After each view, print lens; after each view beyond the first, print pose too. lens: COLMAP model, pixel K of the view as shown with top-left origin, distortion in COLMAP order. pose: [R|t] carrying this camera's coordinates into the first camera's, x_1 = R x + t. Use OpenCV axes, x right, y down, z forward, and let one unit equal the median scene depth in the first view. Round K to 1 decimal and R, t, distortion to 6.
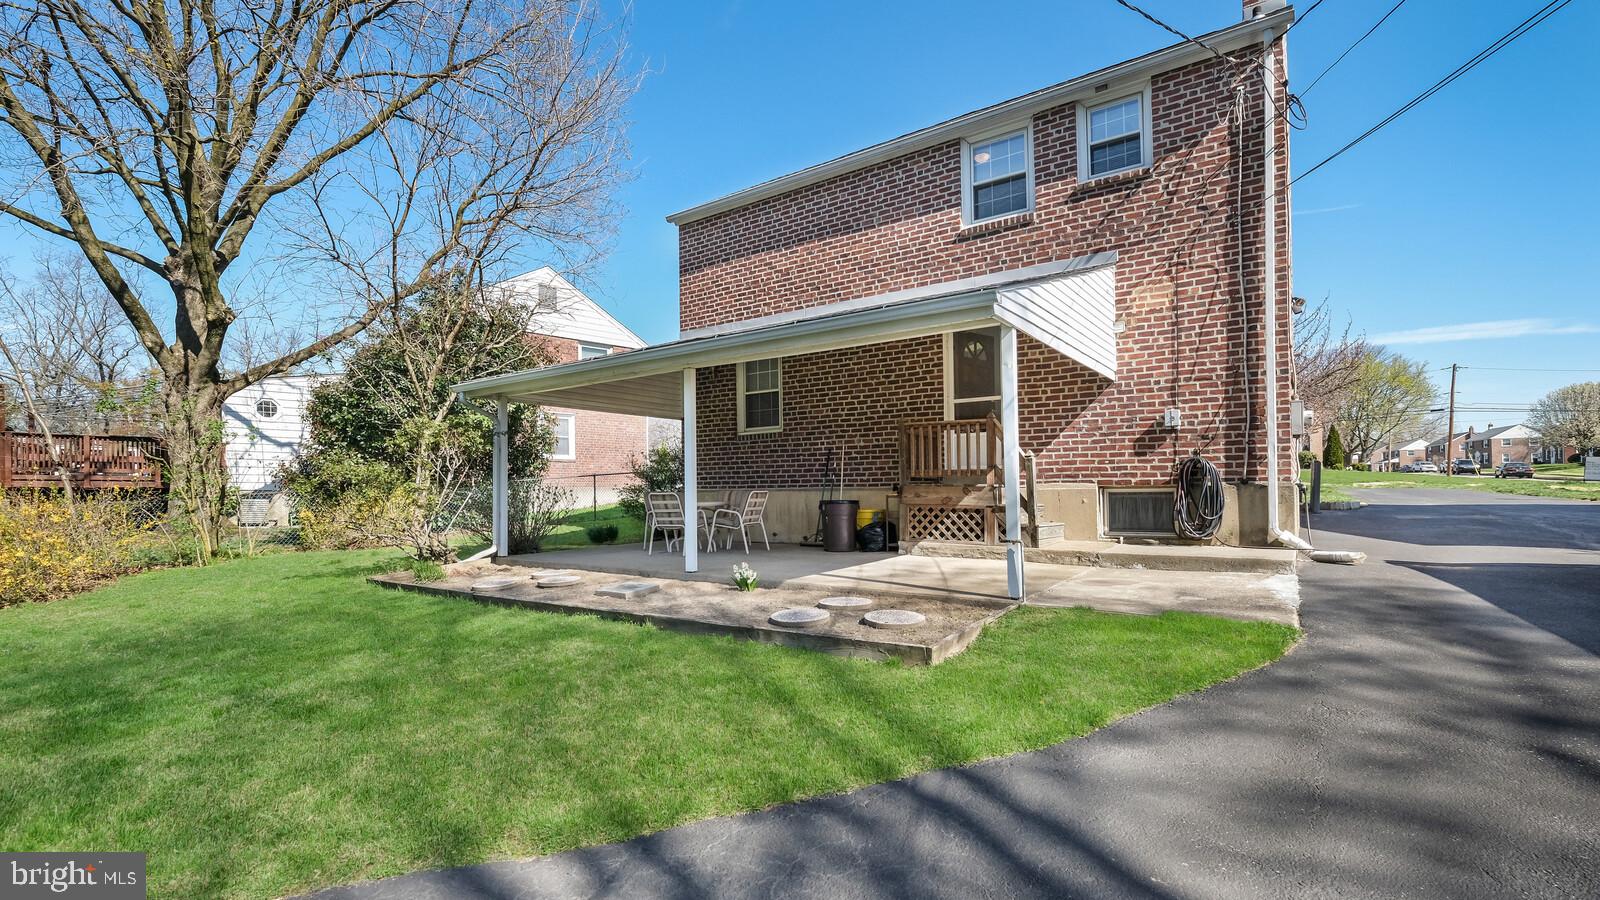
lens RADIAL K [[722.2, 0, 806.7], [0, 722.2, 501.2], [0, 0, 1]] dist [-0.002821, -0.000262]
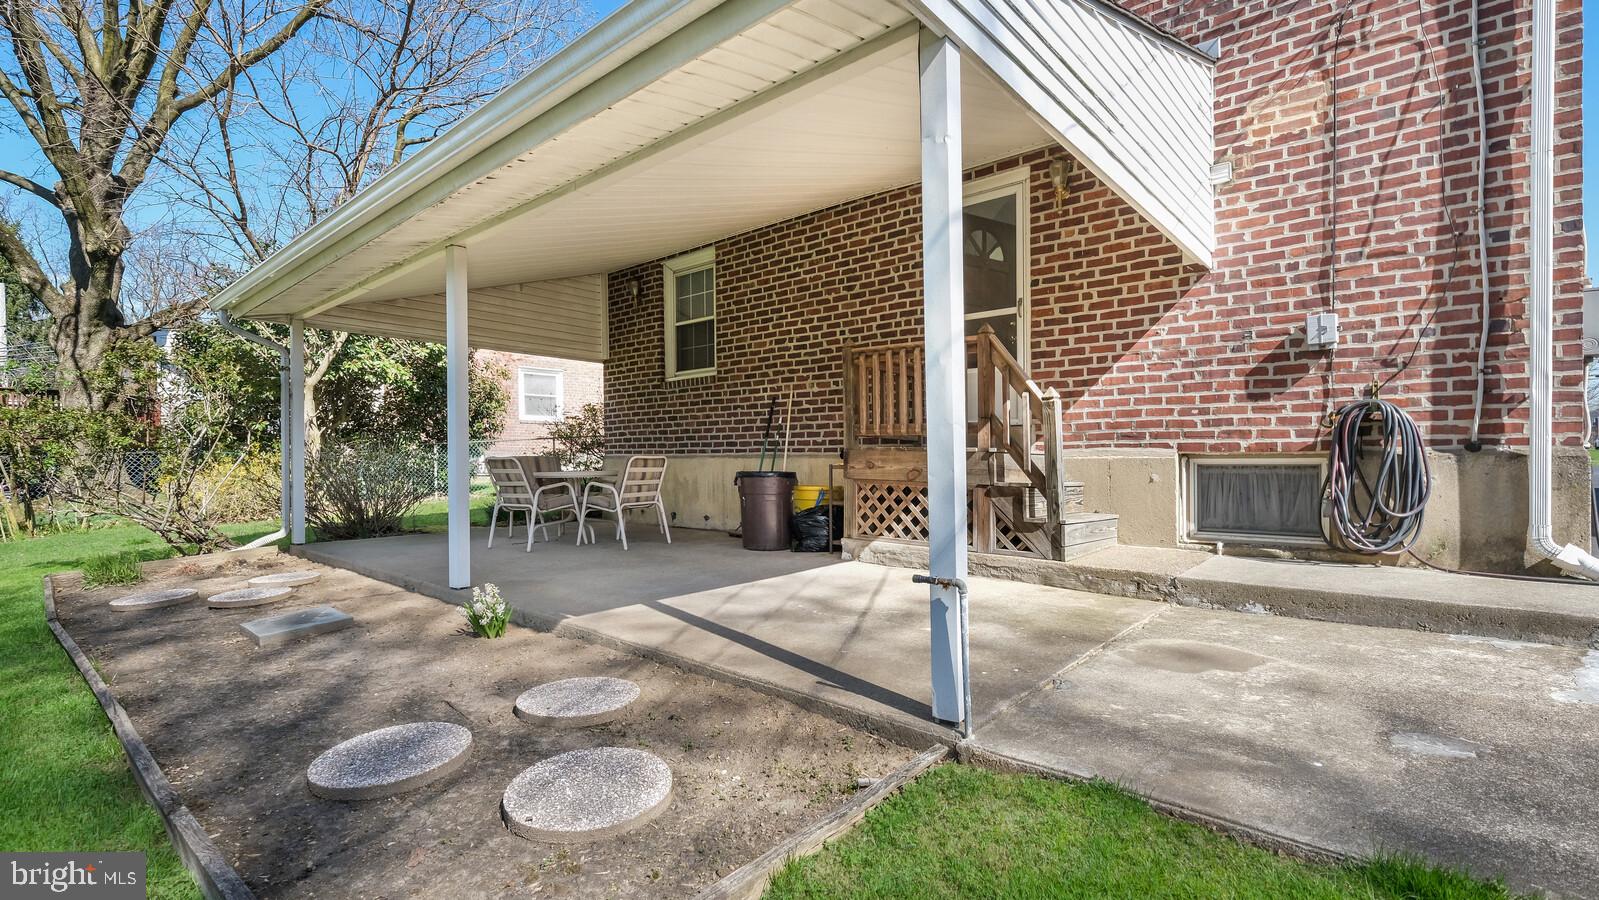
lens RADIAL K [[717.7, 0, 794.8], [0, 717.7, 474.2], [0, 0, 1]] dist [-0.015066, 0.005386]
pose [[0.993596, 0.014191, -0.112100, 0.169349], [-0.013823, 0.999896, 0.004061, -0.002368], [0.112146, -0.002486, 0.993689, 0.412372]]
